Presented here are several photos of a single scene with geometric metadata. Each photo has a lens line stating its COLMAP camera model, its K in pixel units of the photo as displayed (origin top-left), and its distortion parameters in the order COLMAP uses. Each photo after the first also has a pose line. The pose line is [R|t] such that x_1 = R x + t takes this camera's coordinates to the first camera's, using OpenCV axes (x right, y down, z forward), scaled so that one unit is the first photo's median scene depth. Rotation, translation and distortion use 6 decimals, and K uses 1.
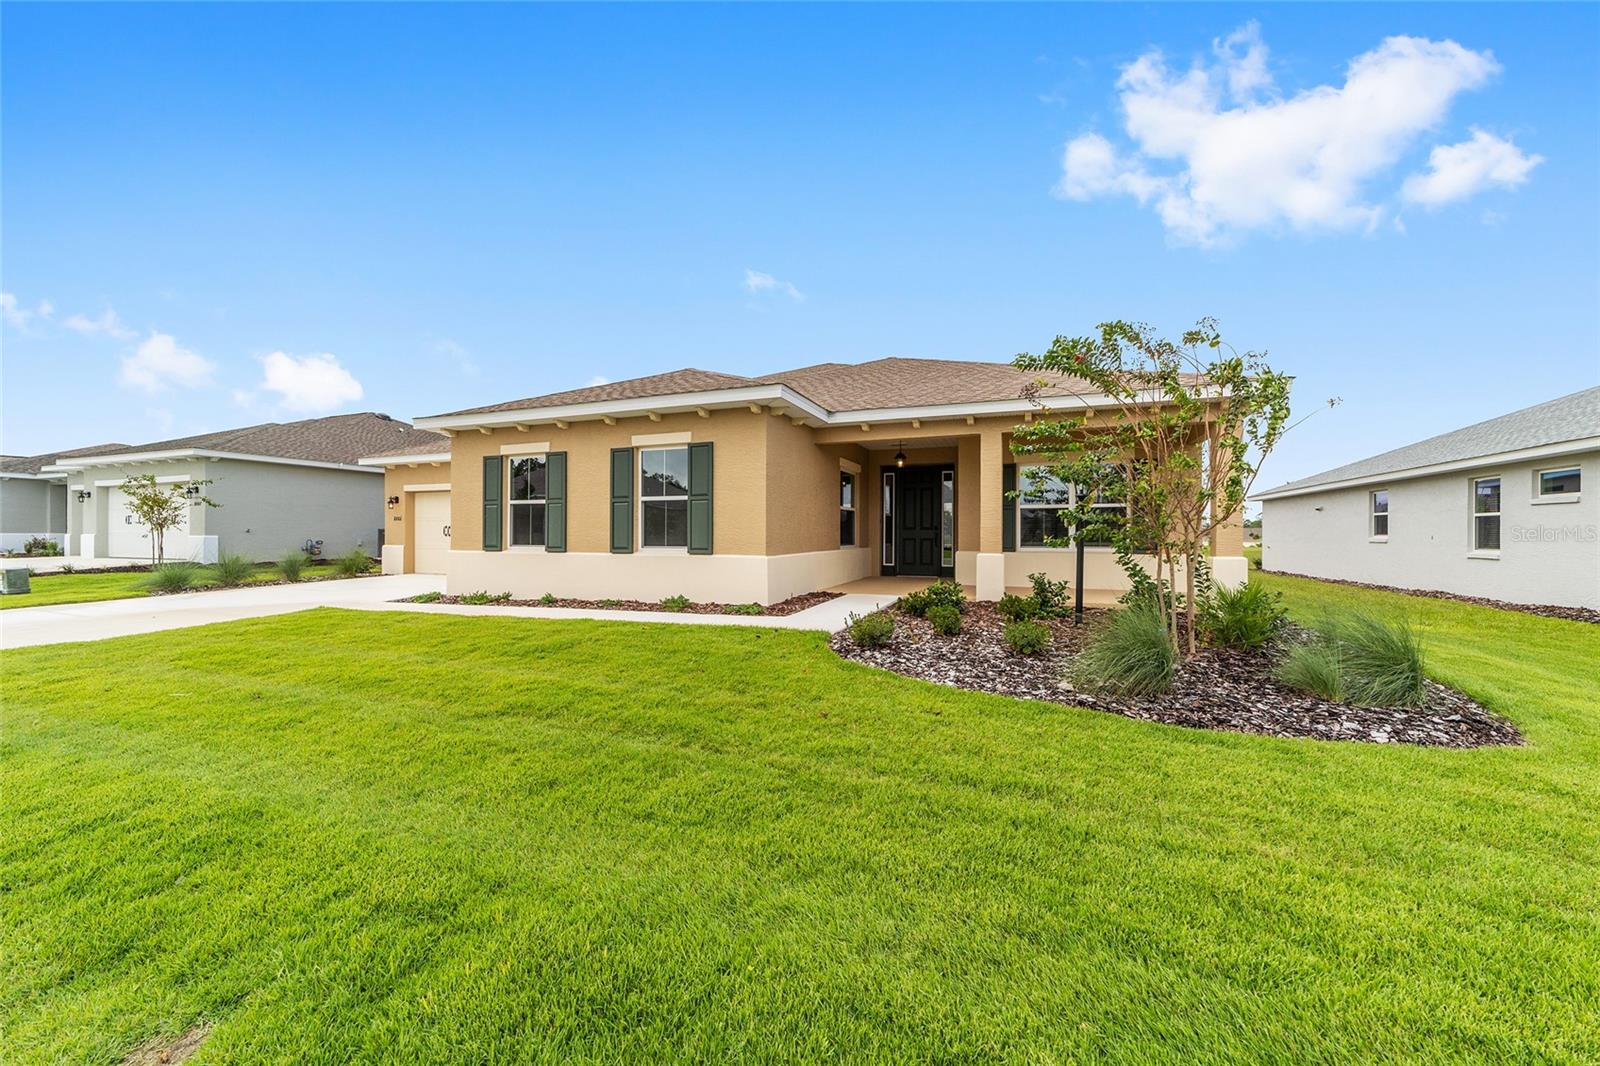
lens RADIAL K [[589.3, 0, 800.0], [0, 589.3, 533.0], [0, 0, 1]] dist [-0.002670, 0.000019]
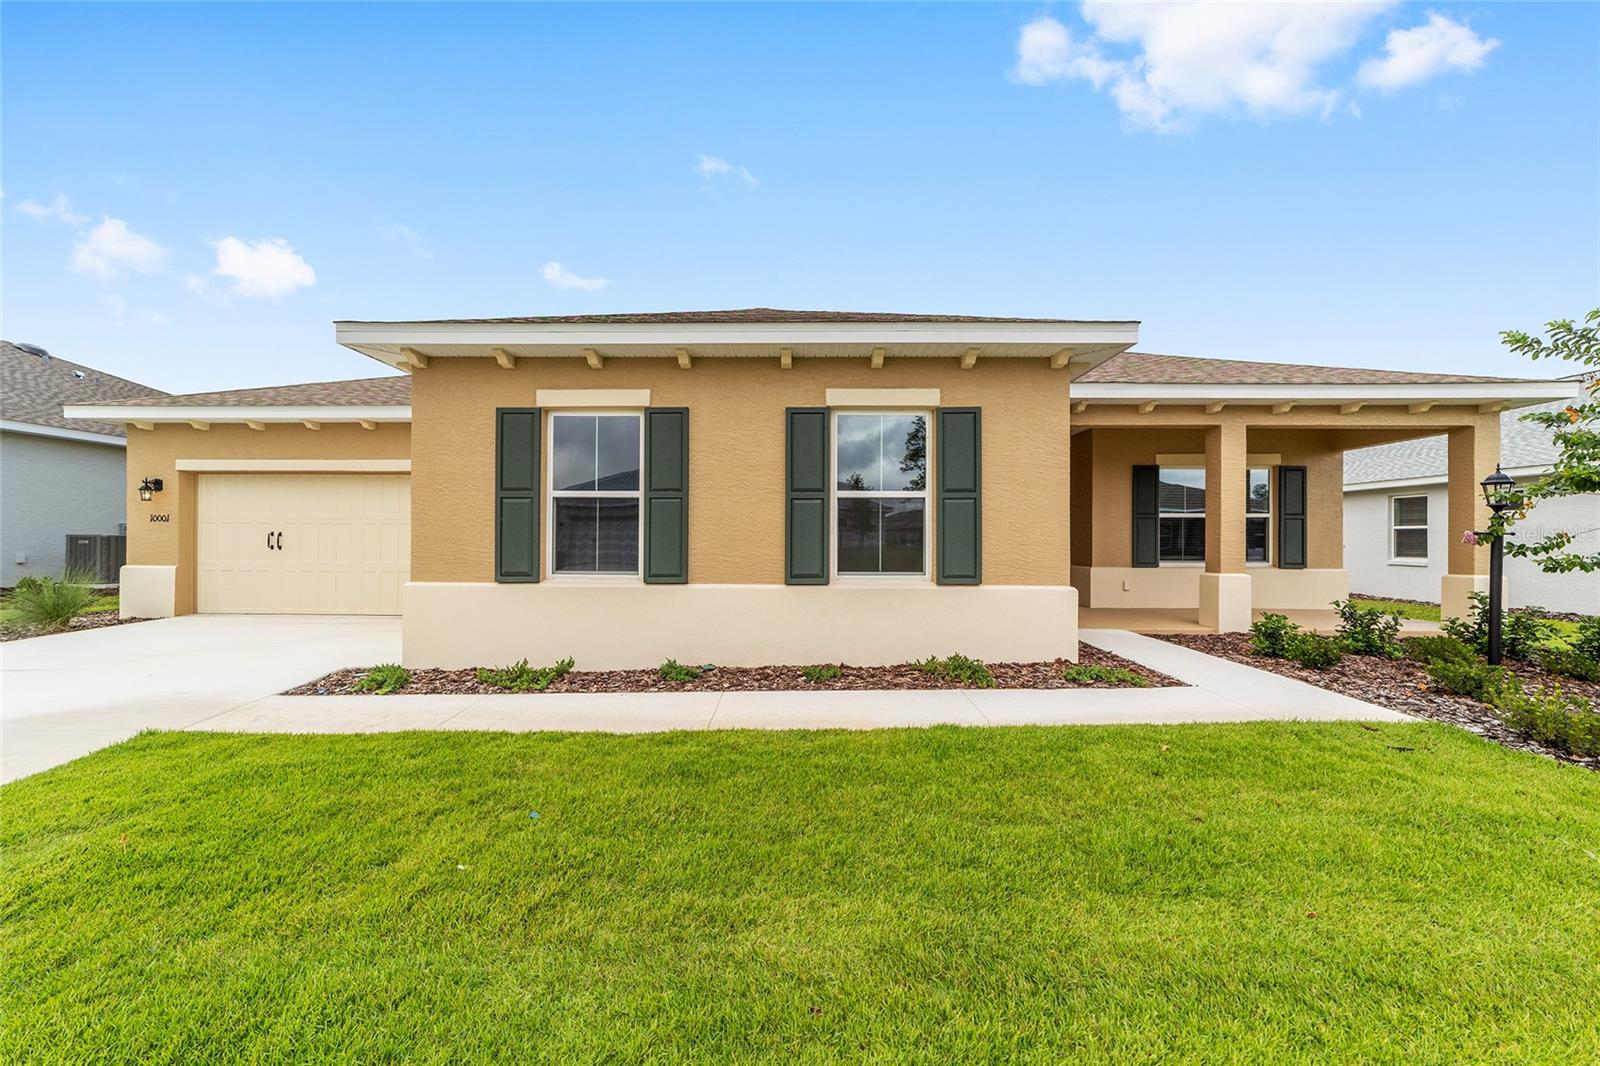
lens RADIAL K [[589.3, 0, 800.0], [0, 589.3, 533.0], [0, 0, 1]] dist [-0.002670, 0.000019]
pose [[0.938125, 0.004140, 0.346273, -0.482218], [-0.002061, 0.999978, -0.006370, -0.013437], [-0.346292, 0.005262, 0.938112, 0.418371]]
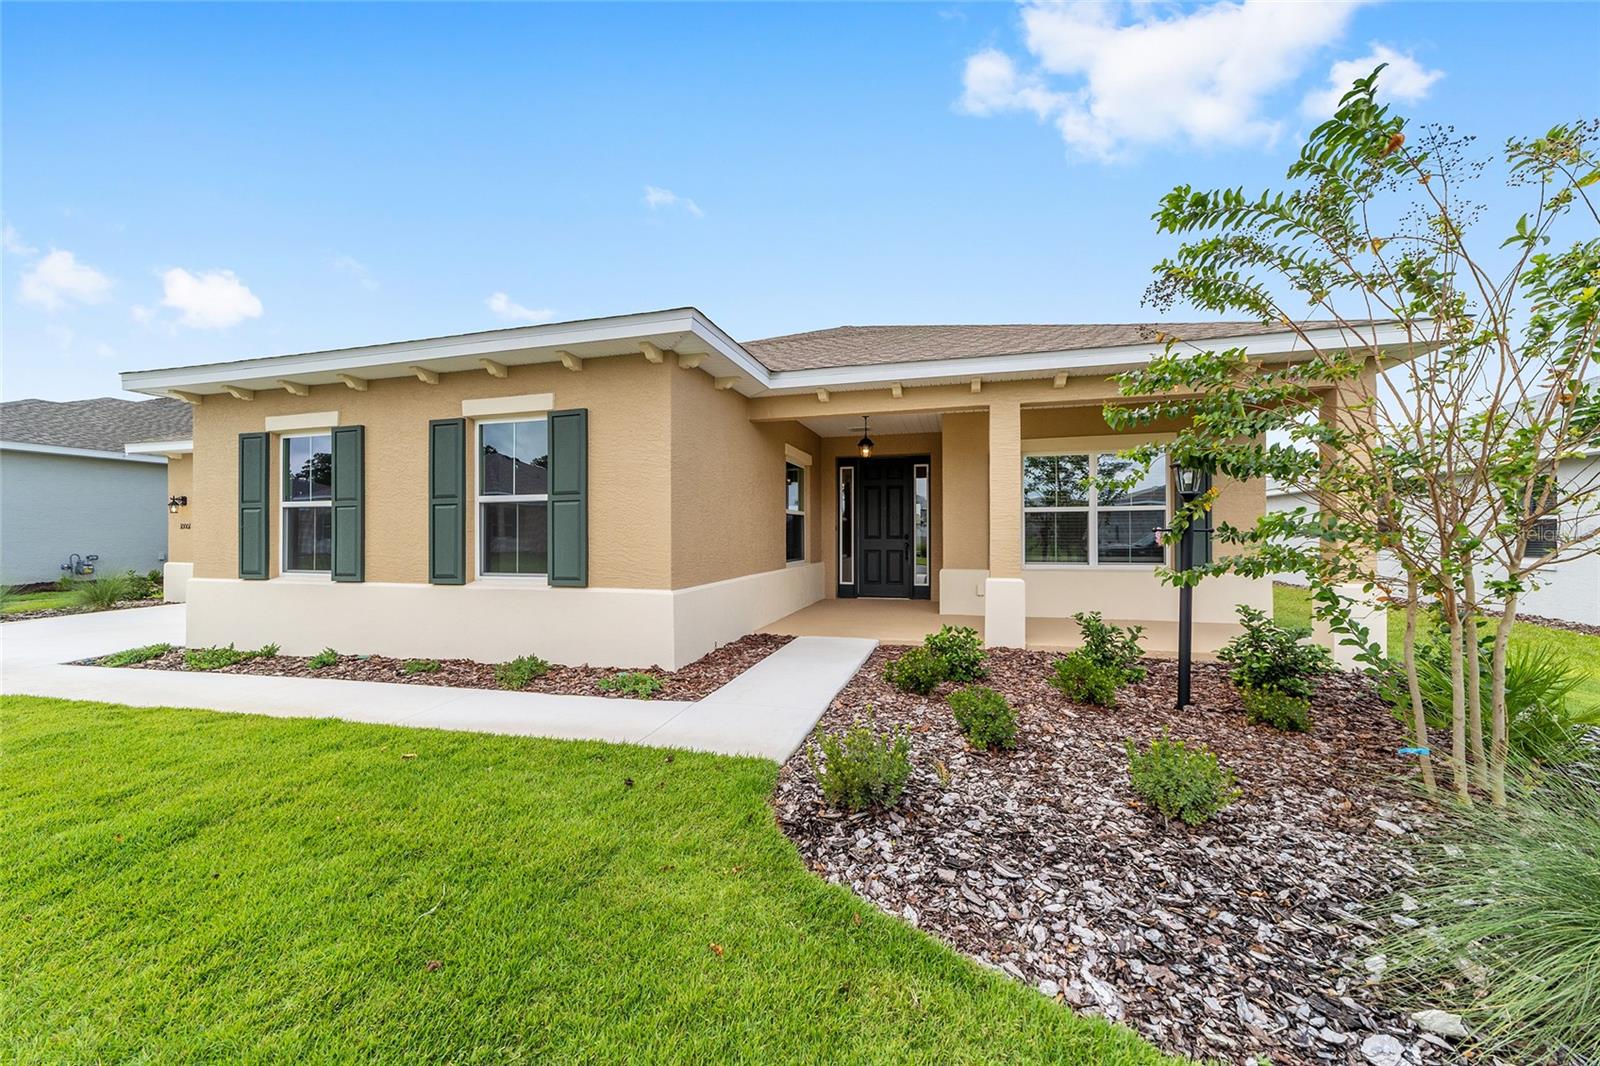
lens RADIAL K [[680.7, 0, 800.0], [0, 680.7, 533.0], [0, 0, 1]] dist [-0.003390, -0.000138]
pose [[0.995689, -0.004506, 0.092646, 0.009355], [0.005364, 0.999945, -0.009019, -0.011665], [-0.092601, 0.009477, 0.995658, 0.216330]]
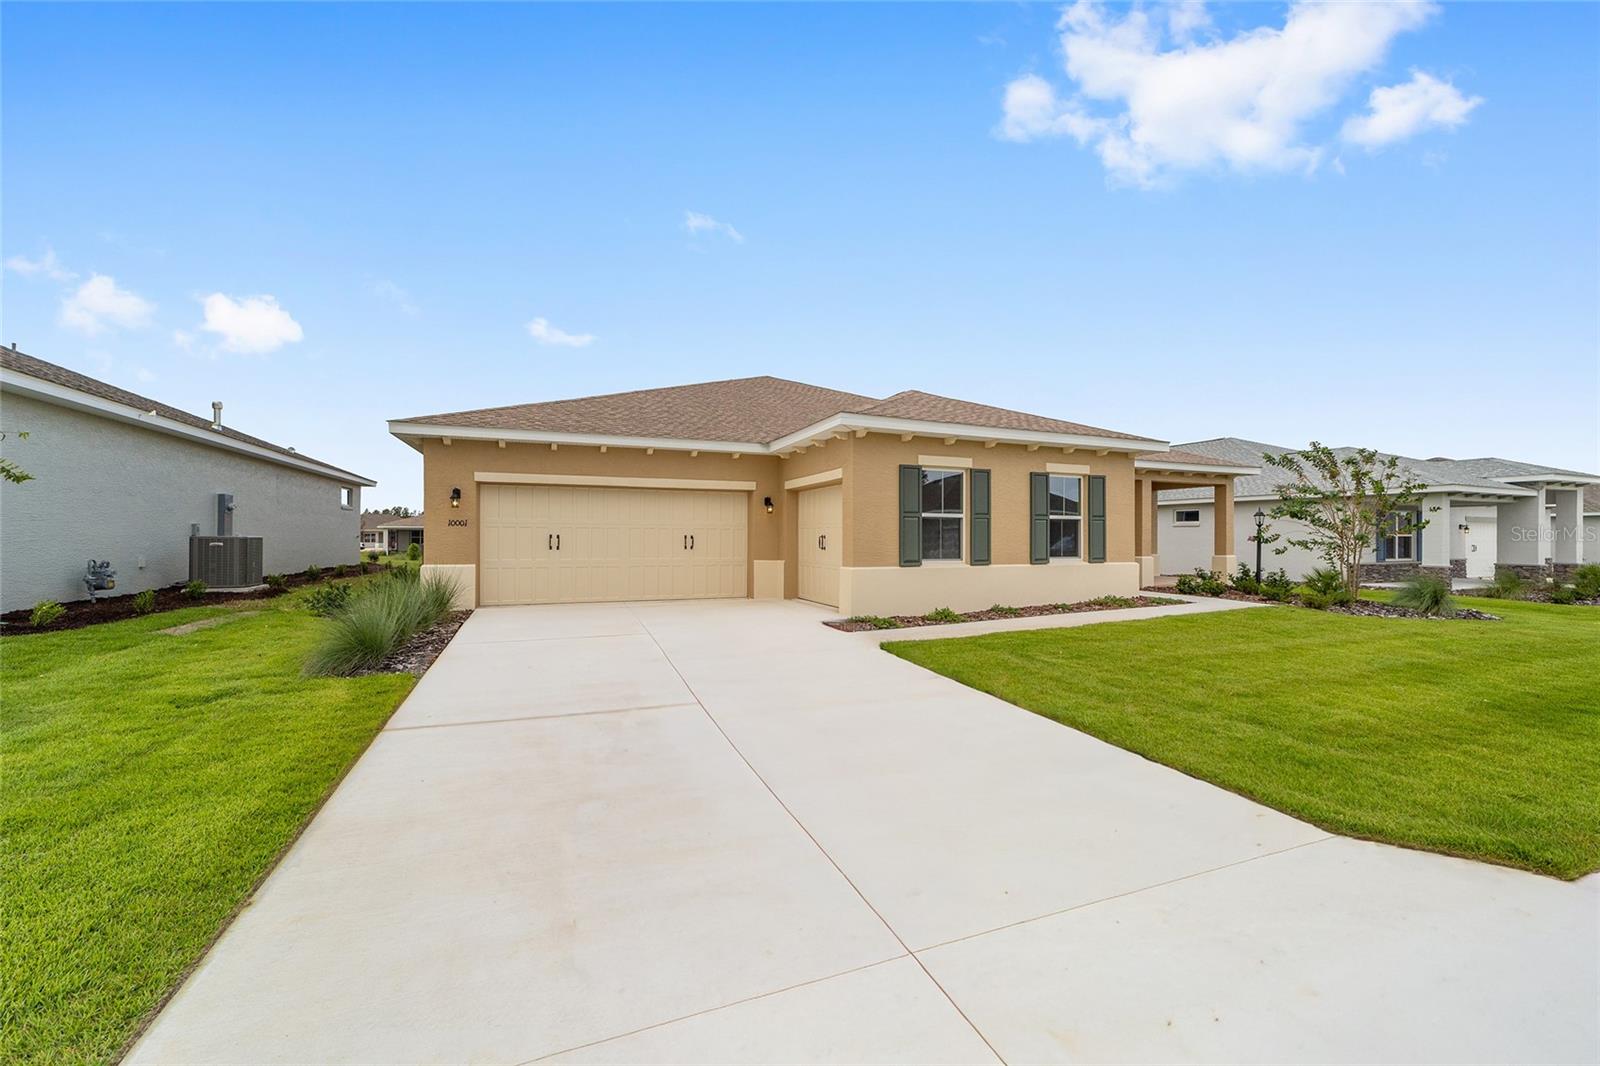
lens RADIAL K [[589.3, 0, 800.0], [0, 589.3, 533.0], [0, 0, 1]] dist [-0.002670, 0.000019]
pose [[0.728818, 0.001640, 0.684705, -1.340252], [-0.002105, 0.999998, -0.000155, -0.023257], [-0.684704, -0.001328, 0.728820, 0.452201]]
